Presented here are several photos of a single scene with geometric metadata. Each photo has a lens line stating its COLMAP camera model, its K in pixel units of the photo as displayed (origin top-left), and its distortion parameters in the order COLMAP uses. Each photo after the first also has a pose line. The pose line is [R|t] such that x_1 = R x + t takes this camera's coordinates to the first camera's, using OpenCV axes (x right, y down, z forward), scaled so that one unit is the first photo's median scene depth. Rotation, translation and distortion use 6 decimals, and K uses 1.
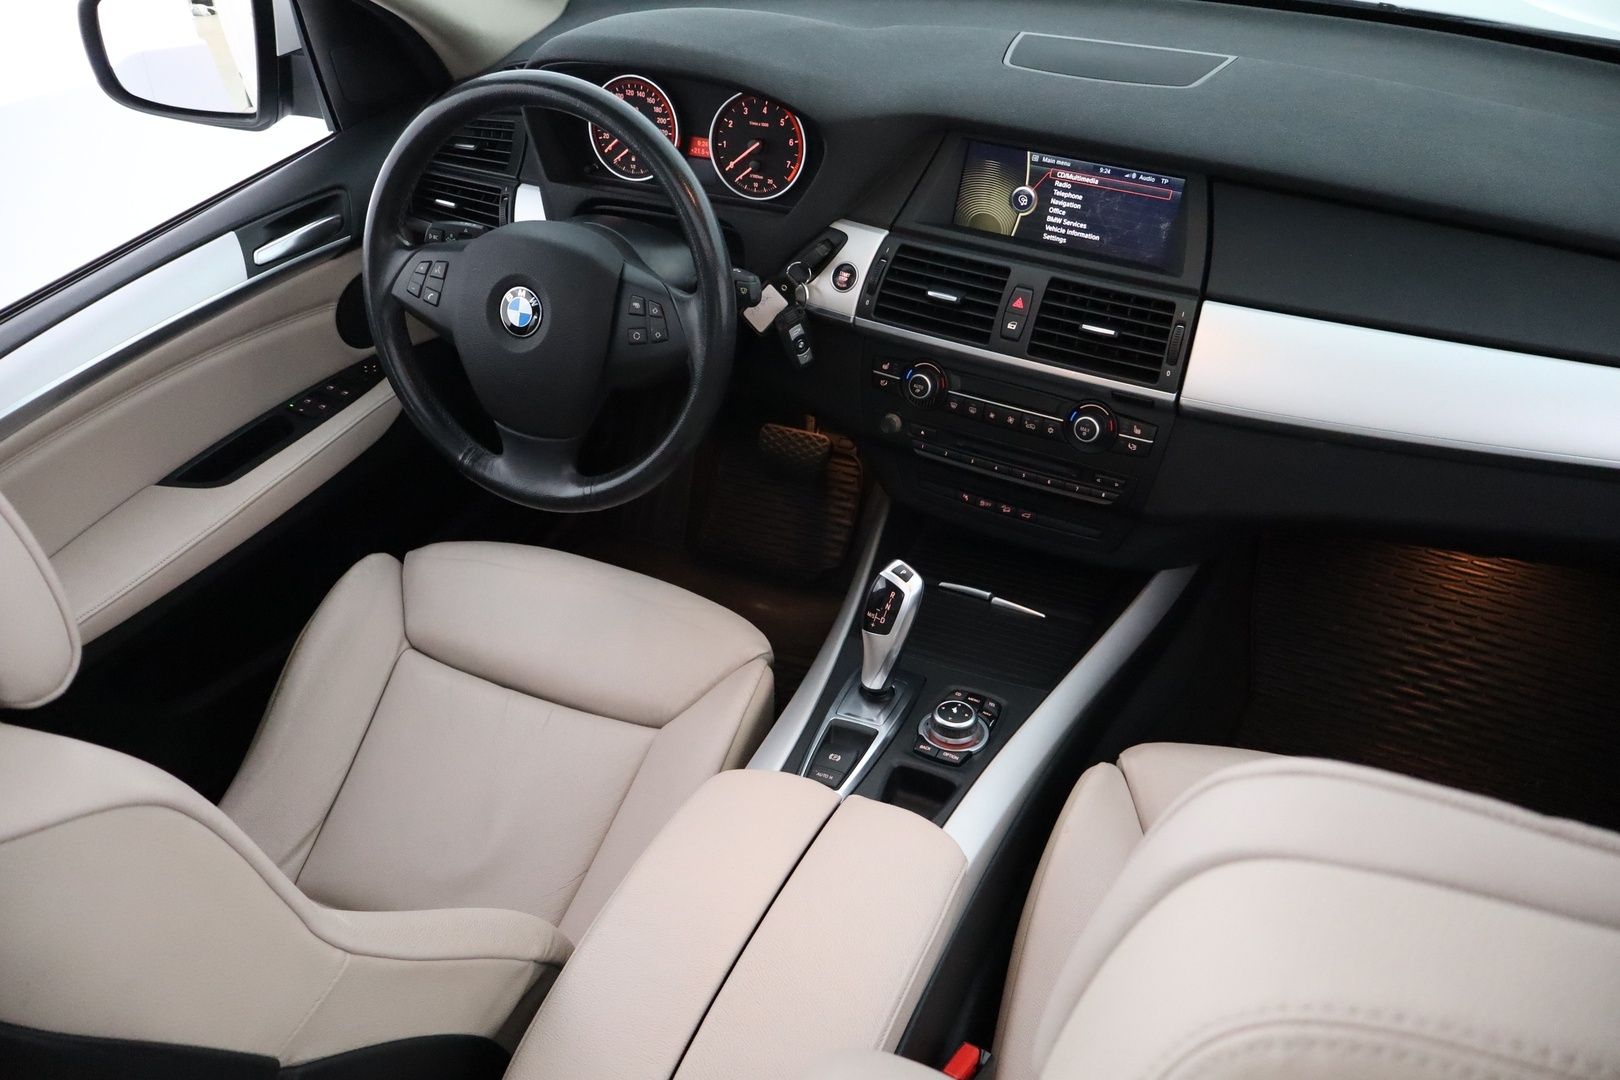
lens RADIAL K [[1405.7, 0, 812.5], [0, 1405.7, 495.3], [0, 0, 1]] dist [0.003514, -0.008622]
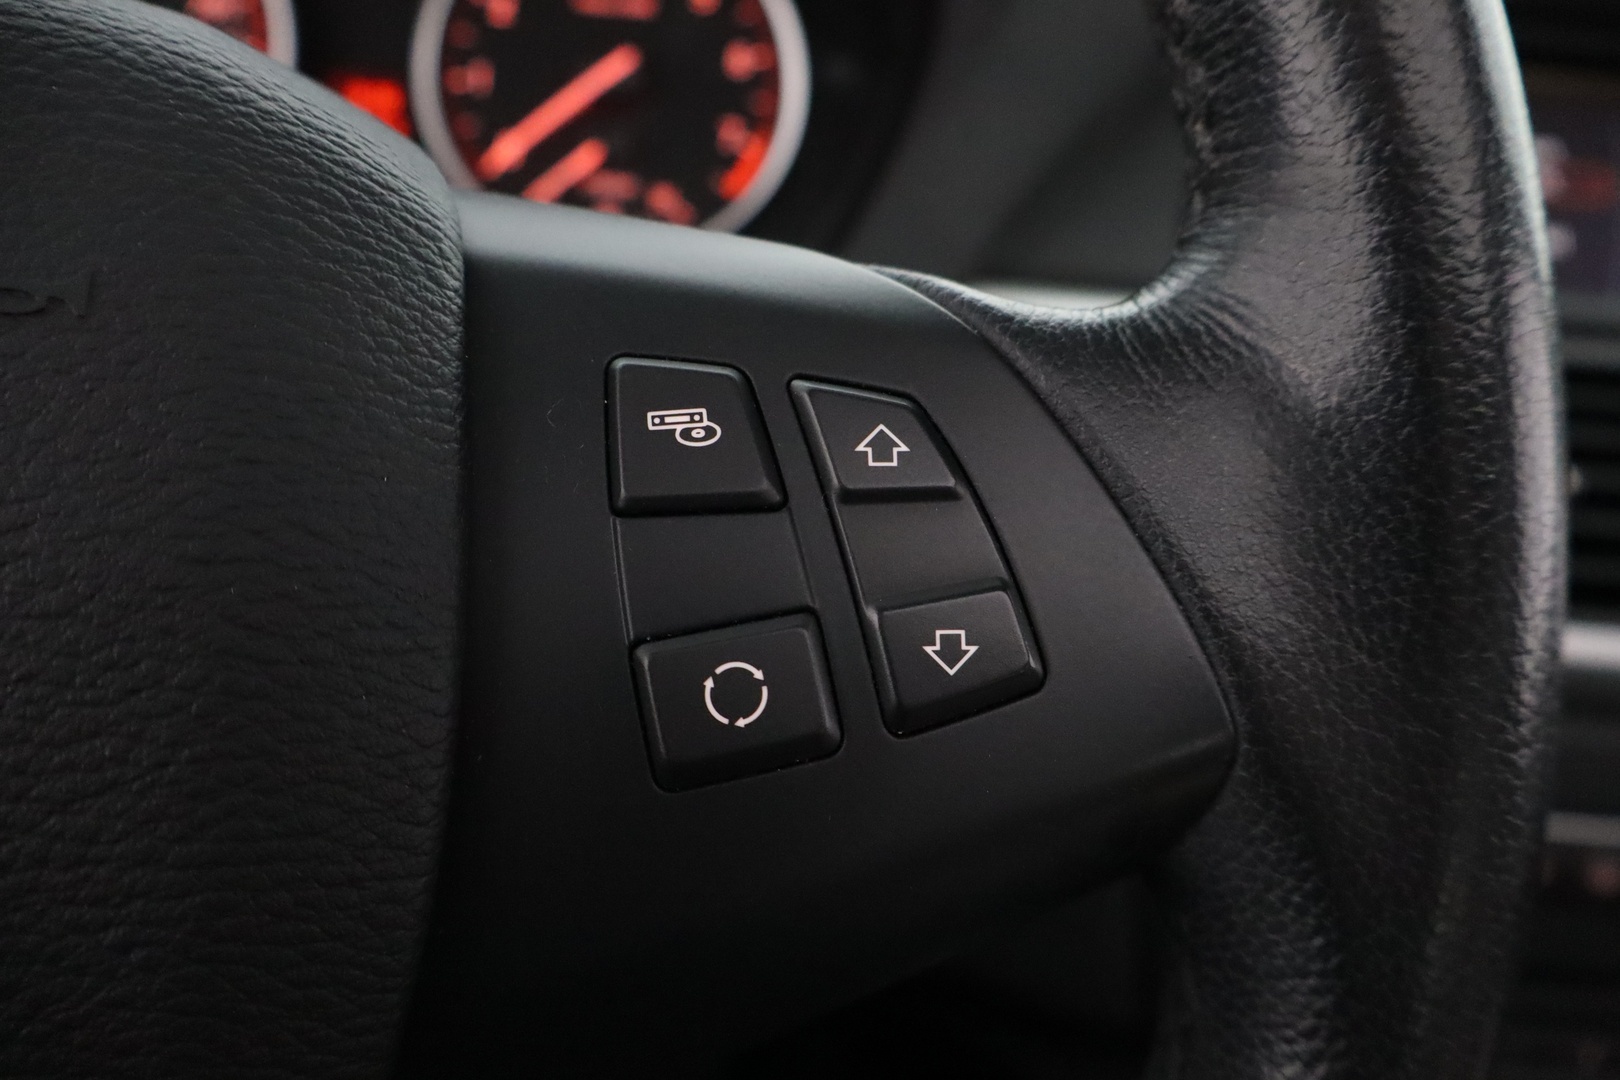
lens RADIAL K [[1405.7, 0, 812.5], [0, 1405.7, 495.3], [0, 0, 1]] dist [0.003514, -0.008622]
pose [[0.868820, -0.049281, 0.492670, -0.152371], [0.209877, 0.937875, -0.276302, -0.085560], [-0.448447, 0.343457, 0.825187, 0.799737]]
